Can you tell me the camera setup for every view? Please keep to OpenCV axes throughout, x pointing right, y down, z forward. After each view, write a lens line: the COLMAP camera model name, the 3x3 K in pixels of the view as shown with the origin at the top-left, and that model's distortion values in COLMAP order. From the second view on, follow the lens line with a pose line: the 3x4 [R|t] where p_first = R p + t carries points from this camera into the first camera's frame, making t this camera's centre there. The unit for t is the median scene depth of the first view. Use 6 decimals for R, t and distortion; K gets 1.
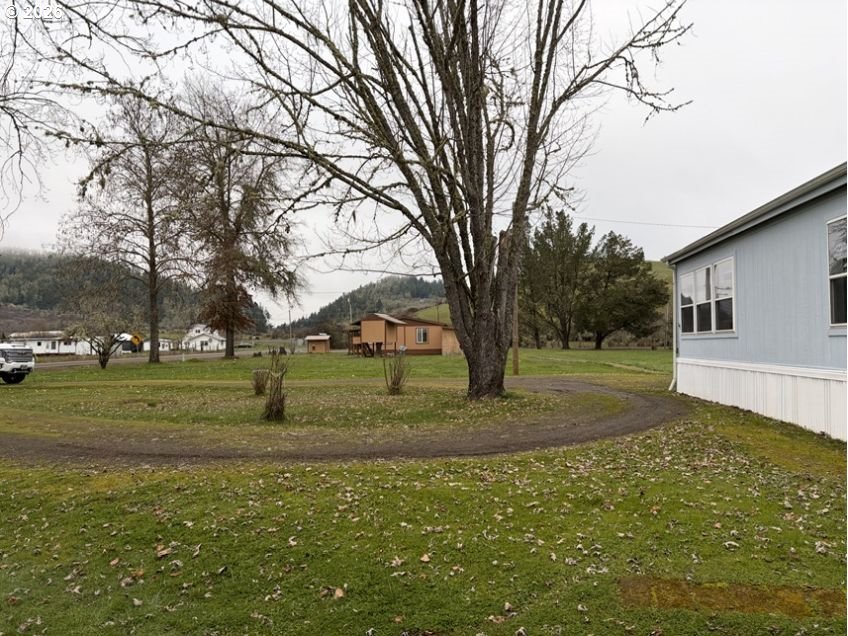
lens RADIAL K [[638.9, 0, 424.0], [0, 638.9, 318.0], [0, 0, 1]] dist [0.064892, -0.069482]
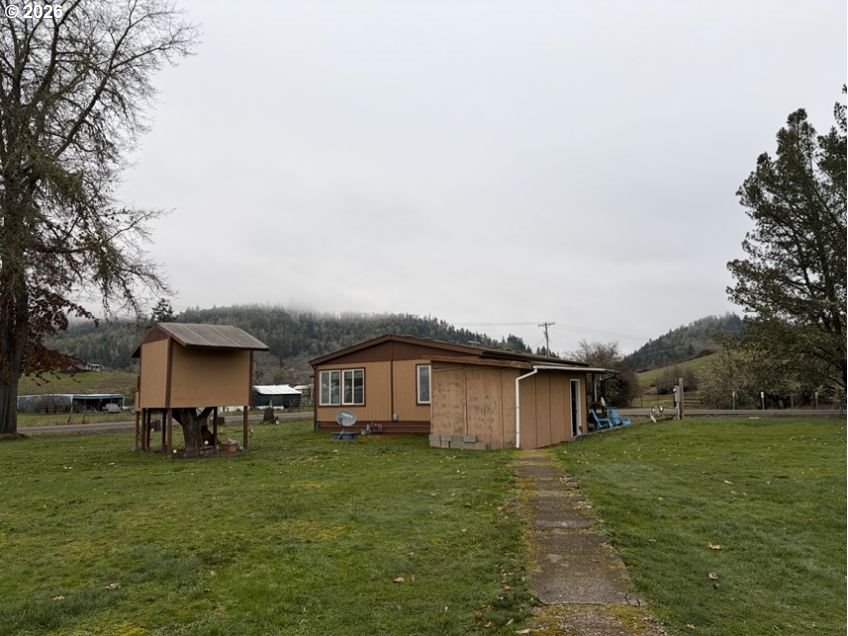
lens RADIAL K [[638.9, 0, 424.0], [0, 638.9, 318.0], [0, 0, 1]] dist [0.064892, -0.069482]
pose [[0.887155, -0.058556, -0.457741, 0.098062], [0.022159, 0.996178, -0.084490, 0.012196], [0.460938, 0.064813, 0.885062, 0.389240]]
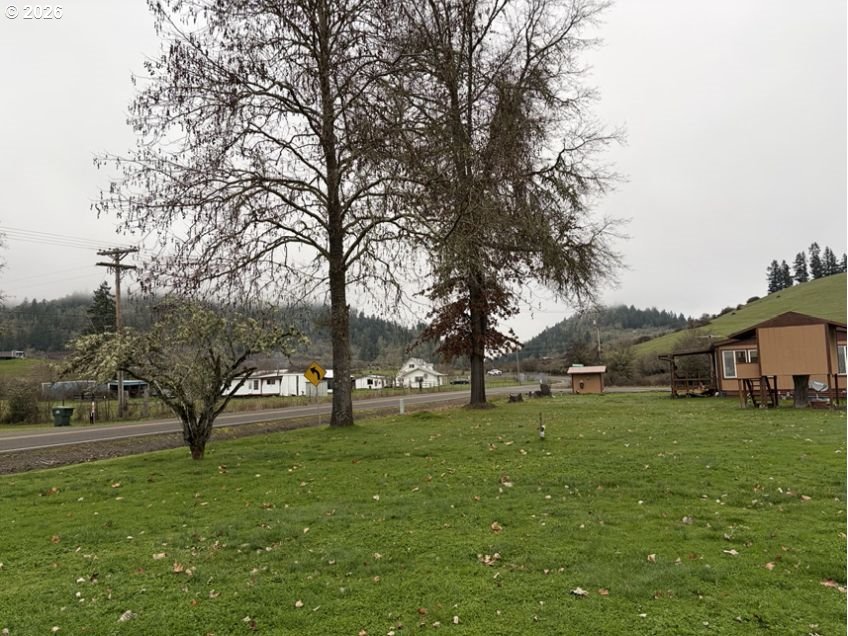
lens RADIAL K [[628.2, 0, 424.0], [0, 628.2, 318.0], [0, 0, 1]] dist [0.205706, -0.345845]
pose [[0.951351, -0.043557, -0.305014, -0.095759], [0.026476, 0.997852, -0.059918, 0.009777], [0.306968, 0.048927, 0.950461, 0.250061]]
